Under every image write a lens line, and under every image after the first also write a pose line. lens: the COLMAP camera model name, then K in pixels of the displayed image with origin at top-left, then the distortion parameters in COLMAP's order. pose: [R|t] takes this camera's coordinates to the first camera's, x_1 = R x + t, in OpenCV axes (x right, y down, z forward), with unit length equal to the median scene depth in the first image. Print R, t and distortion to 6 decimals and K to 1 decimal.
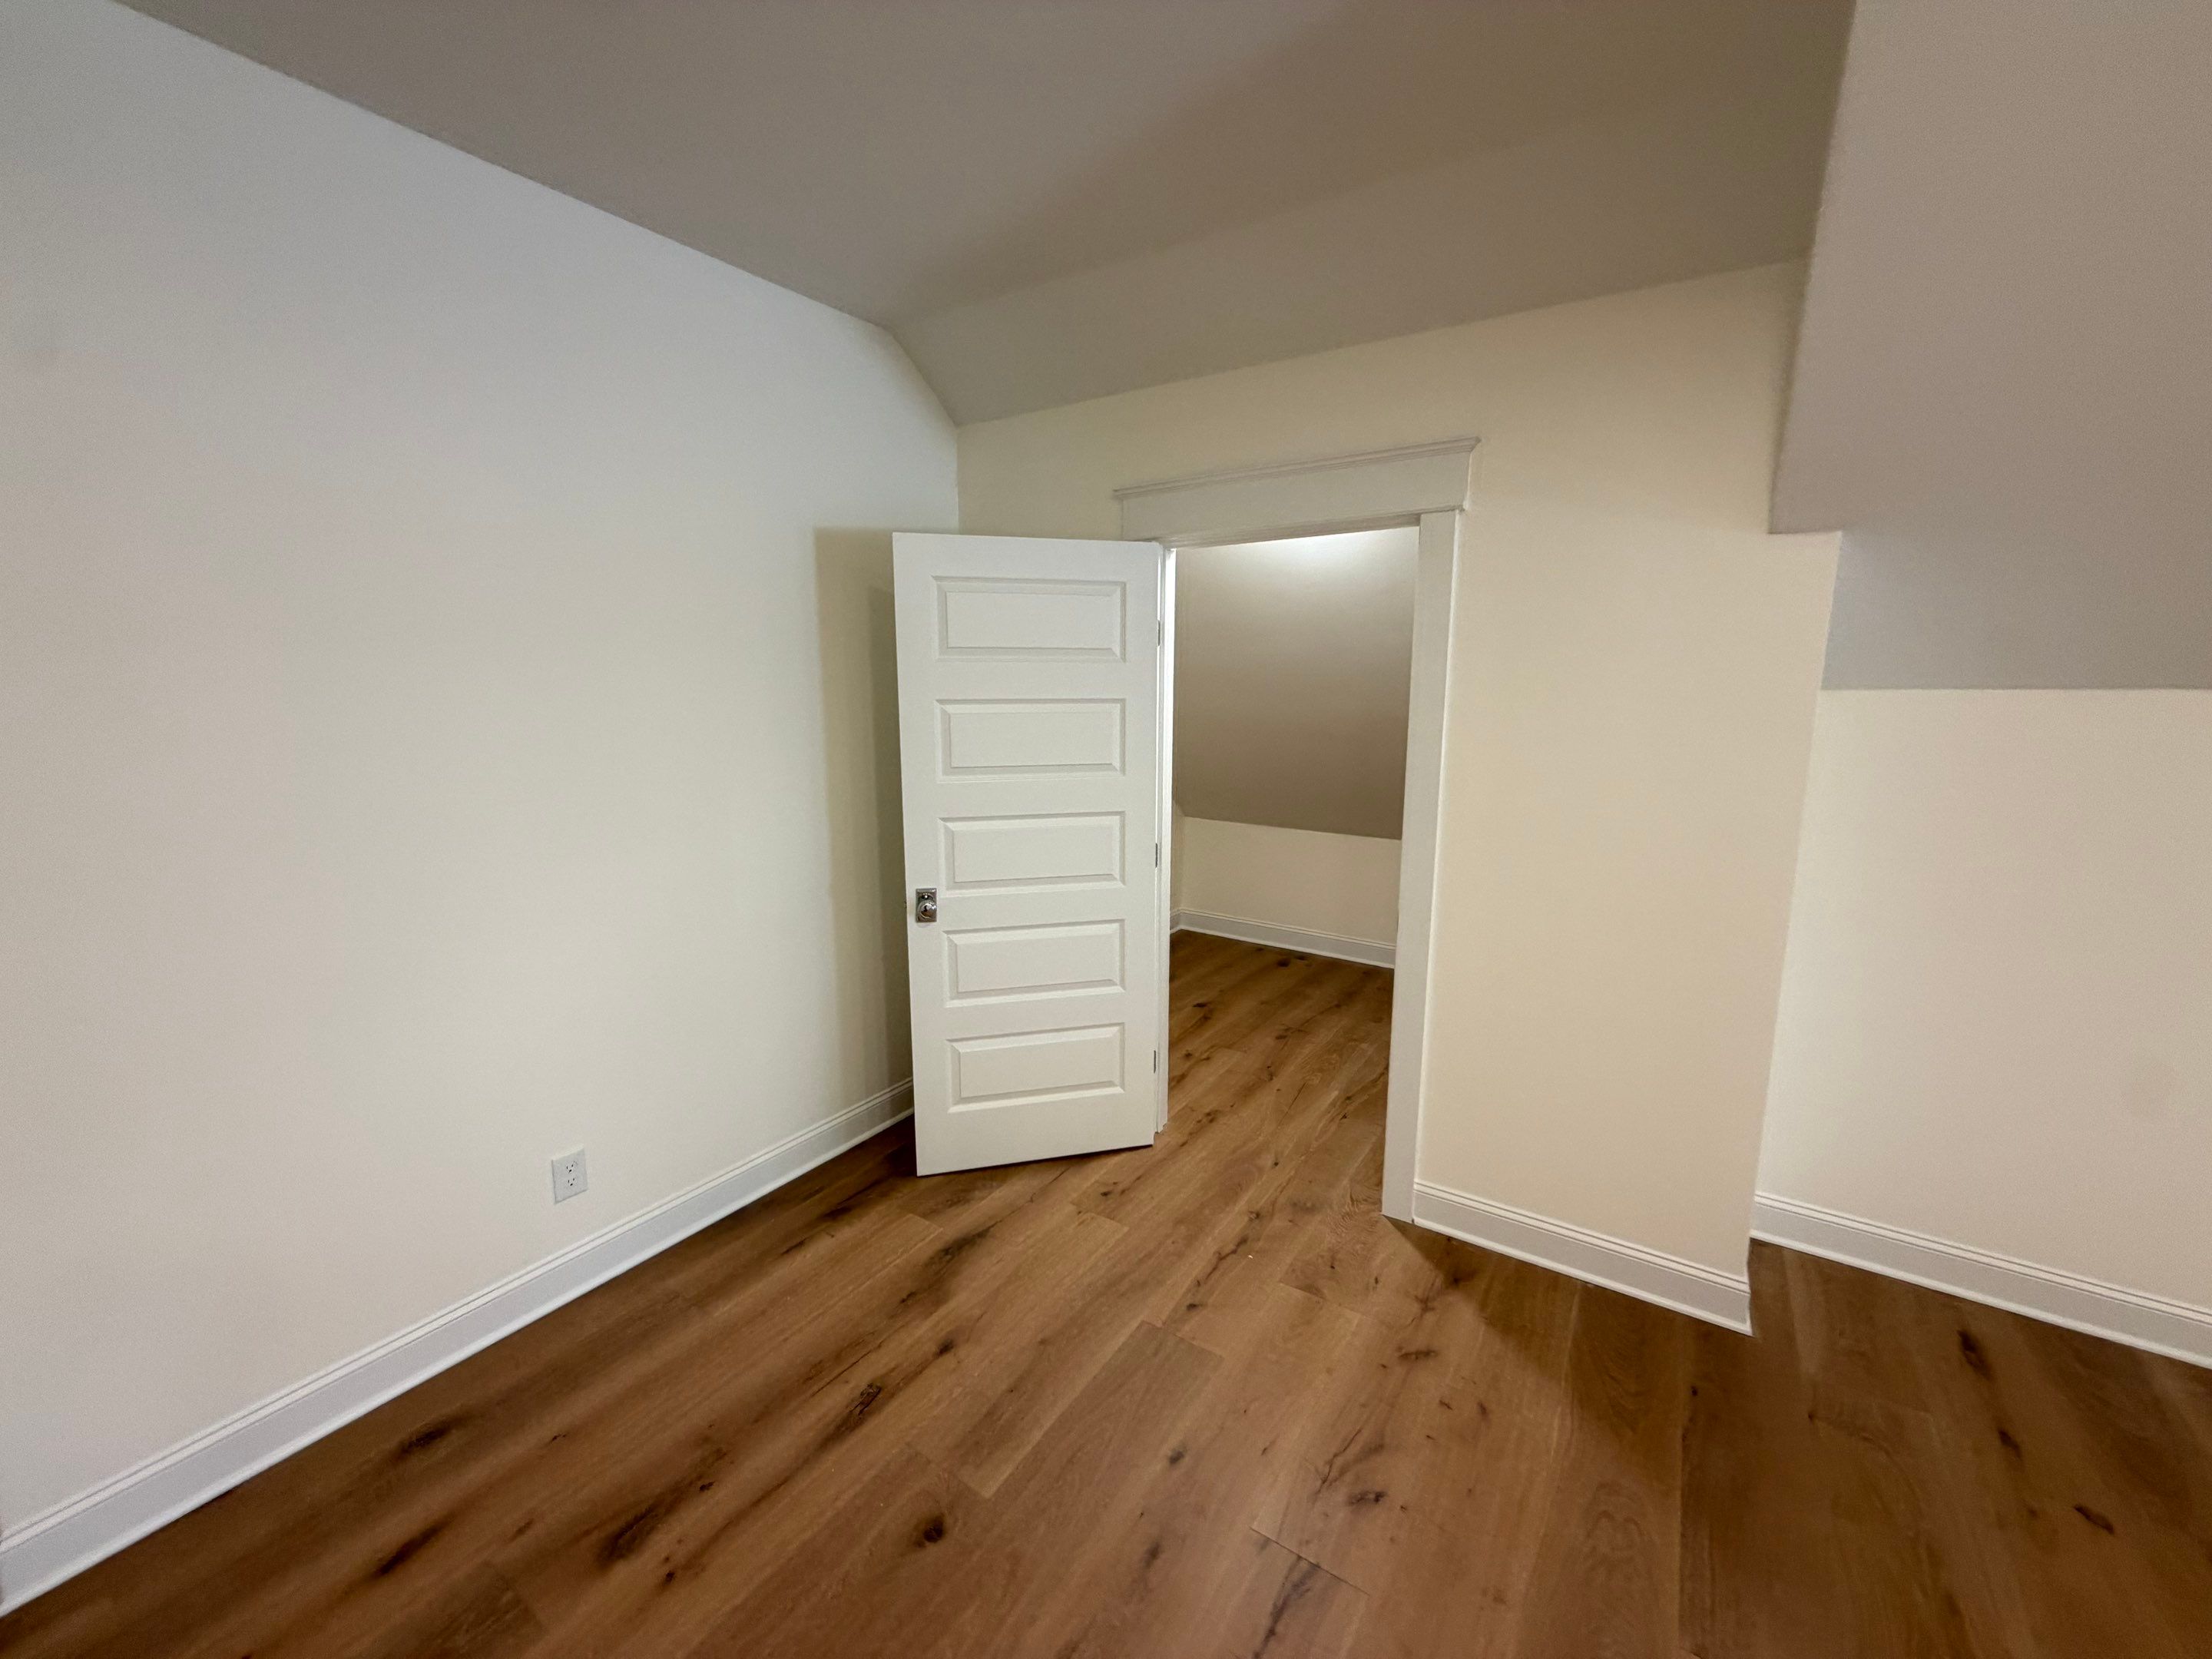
lens RADIAL K [[879.9, 0, 1102.8], [0, 879.9, 825.9], [0, 0, 1]] dist [0.000557, 0.000156]
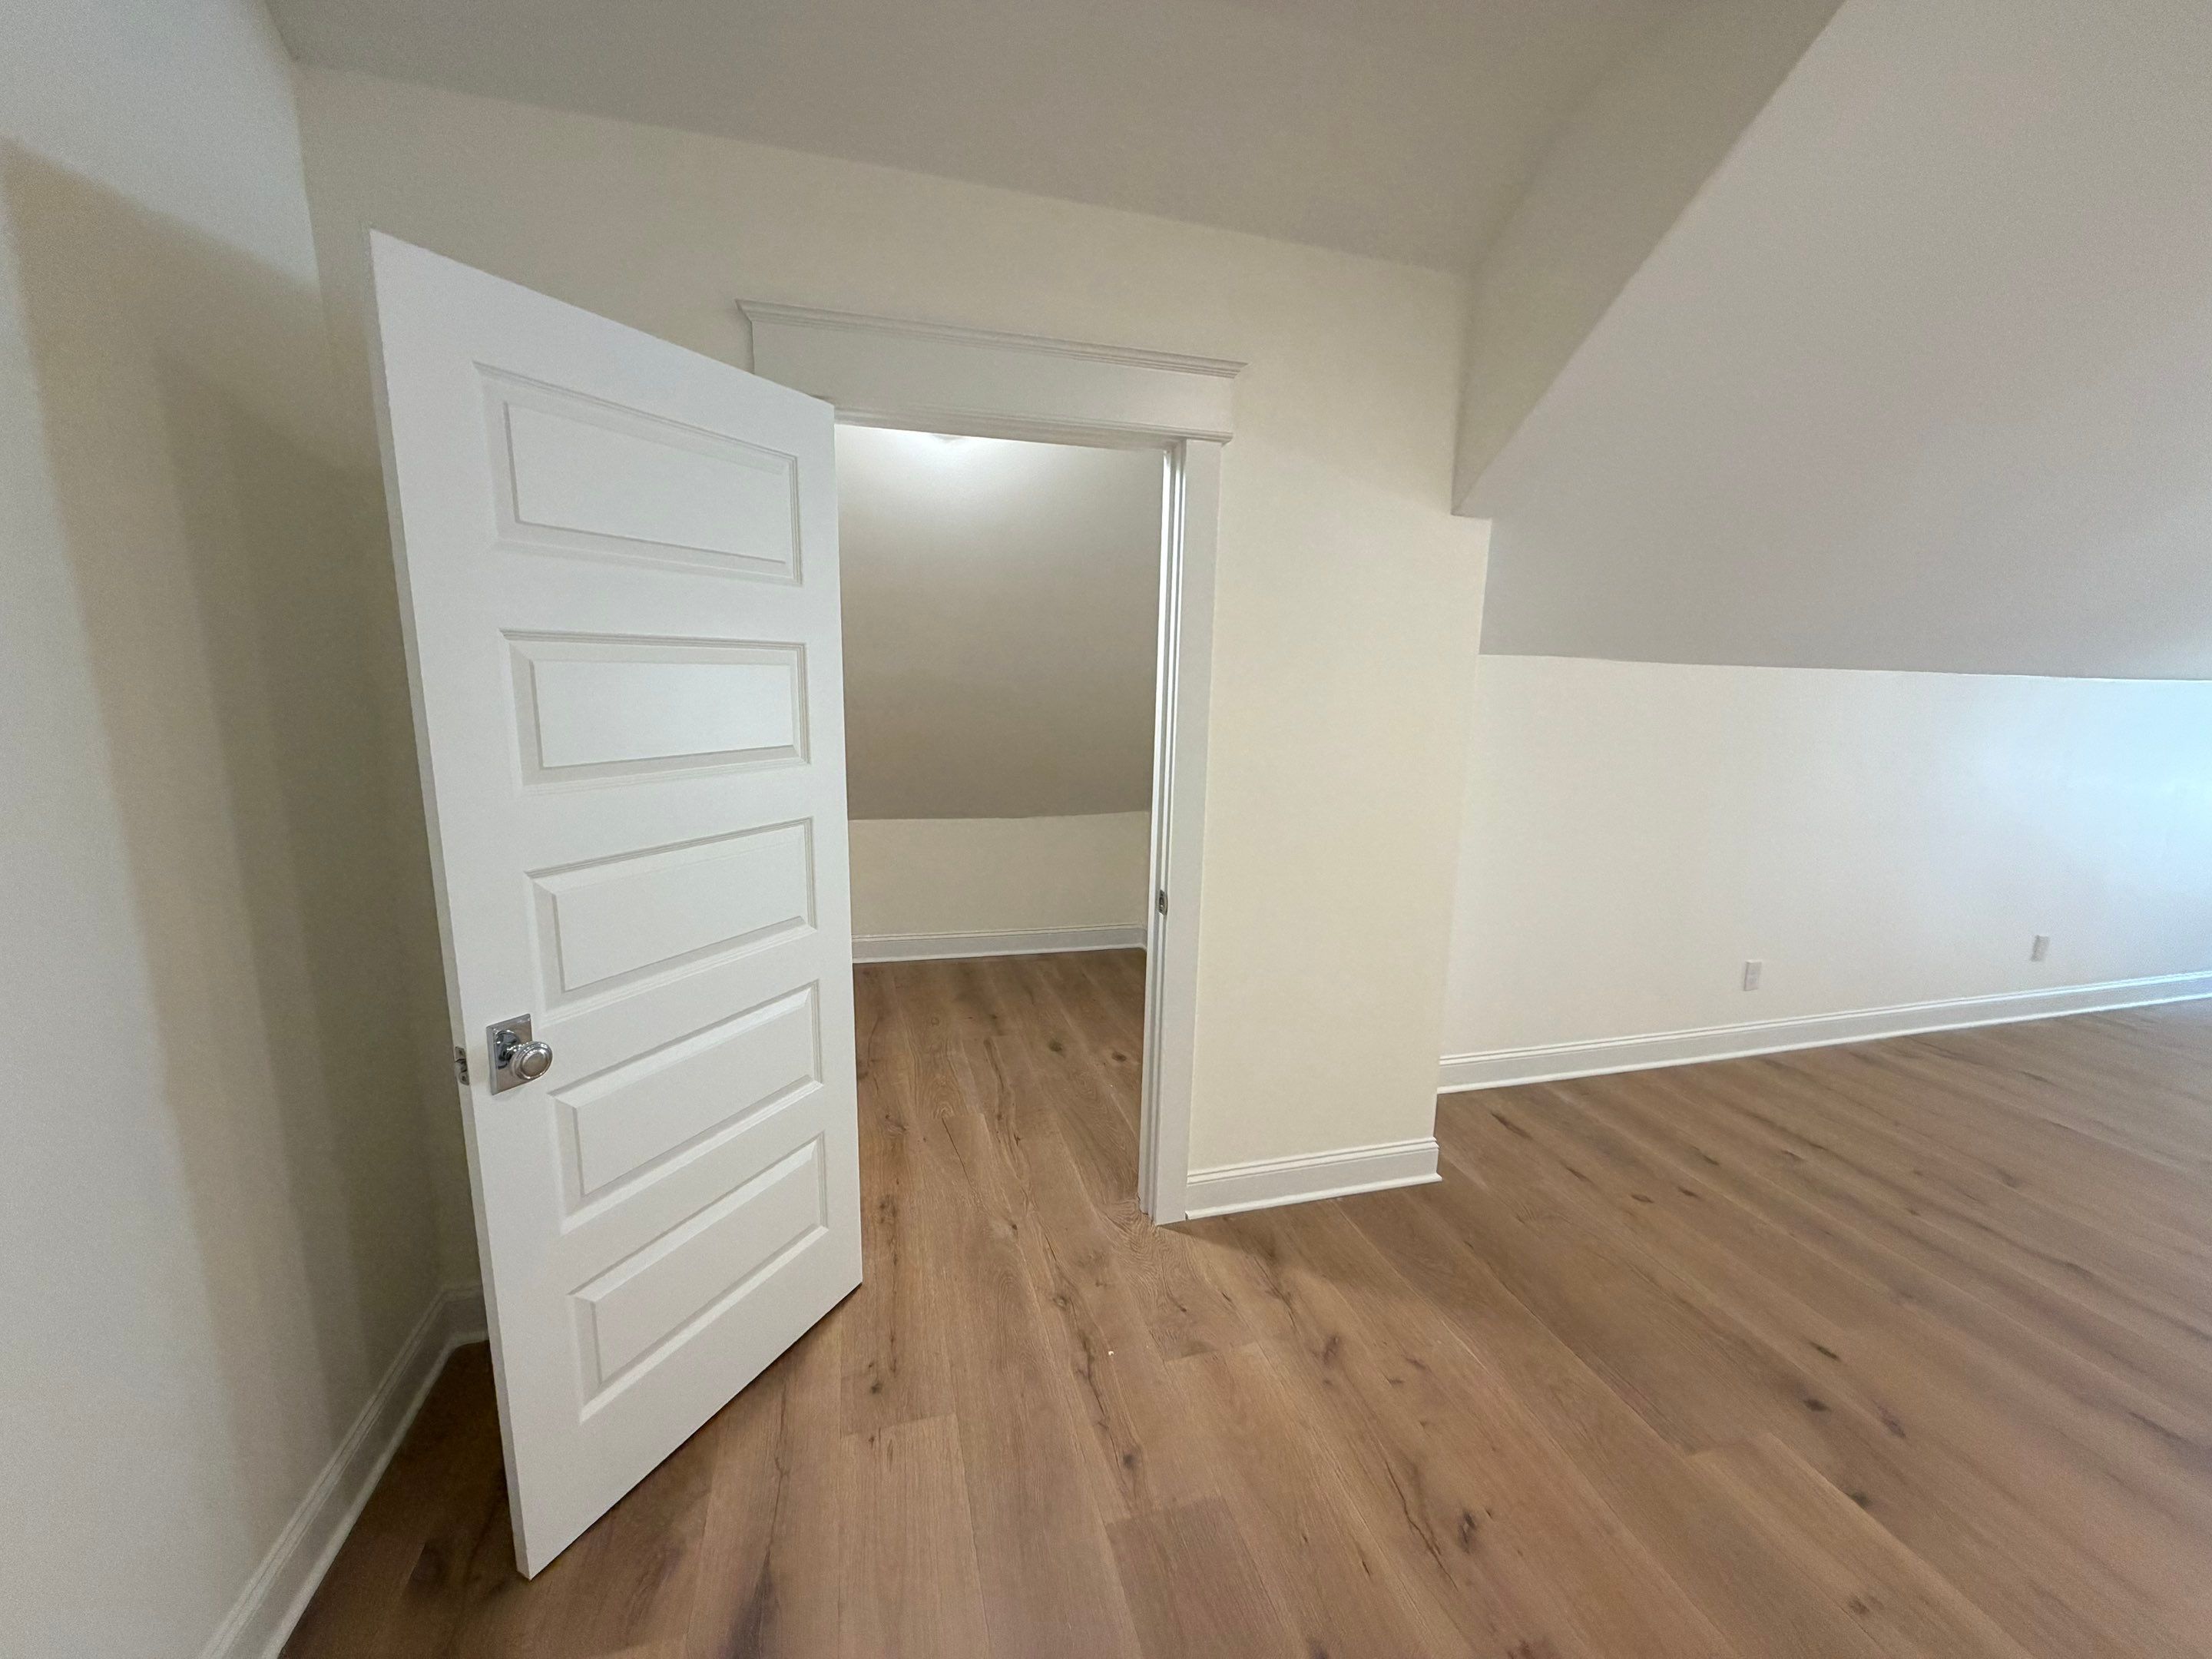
lens RADIAL K [[879.9, 0, 1106.8], [0, 879.9, 826.0], [0, 0, 1]] dist [0.000557, 0.000156]
pose [[0.647030, -0.122474, 0.752564, -0.407611], [0.100248, 0.992111, 0.075268, -0.047118], [-0.755846, 0.026742, 0.654204, 0.510697]]
